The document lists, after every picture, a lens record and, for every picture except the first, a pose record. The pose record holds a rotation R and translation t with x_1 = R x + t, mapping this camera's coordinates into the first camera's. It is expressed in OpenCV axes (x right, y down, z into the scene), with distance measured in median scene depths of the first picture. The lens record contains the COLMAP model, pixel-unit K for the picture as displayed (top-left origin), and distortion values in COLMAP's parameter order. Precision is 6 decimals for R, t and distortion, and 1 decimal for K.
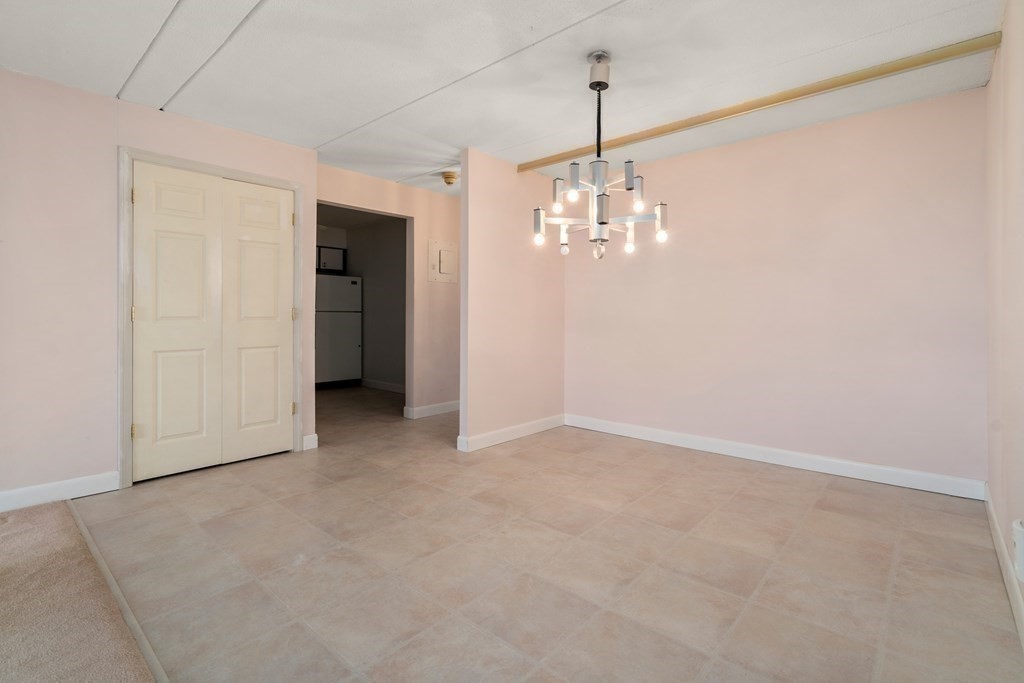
lens RADIAL K [[471.8, 0, 509.7], [0, 471.8, 333.3], [0, 0, 1]] dist [0.000372, -0.000009]
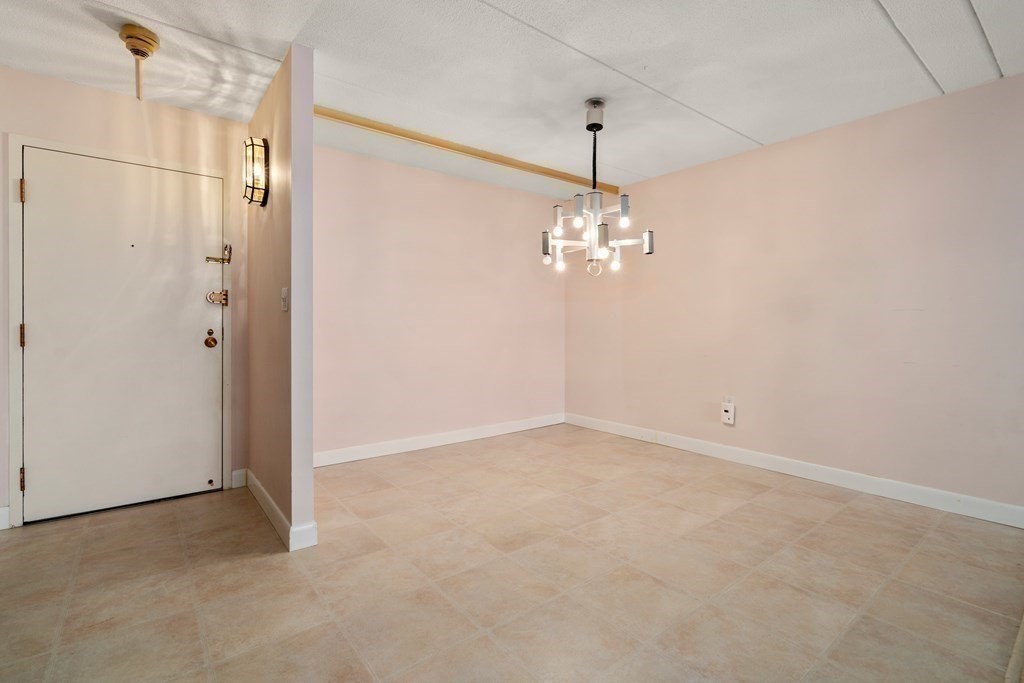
lens RADIAL K [[471.8, 0, 509.7], [0, 471.8, 333.3], [0, 0, 1]] dist [0.000372, -0.000009]
pose [[0.177892, -0.016294, 0.983915, -1.021996], [0.030497, 0.999474, 0.011038, -0.034483], [-0.983577, 0.028043, 0.178296, 1.002453]]
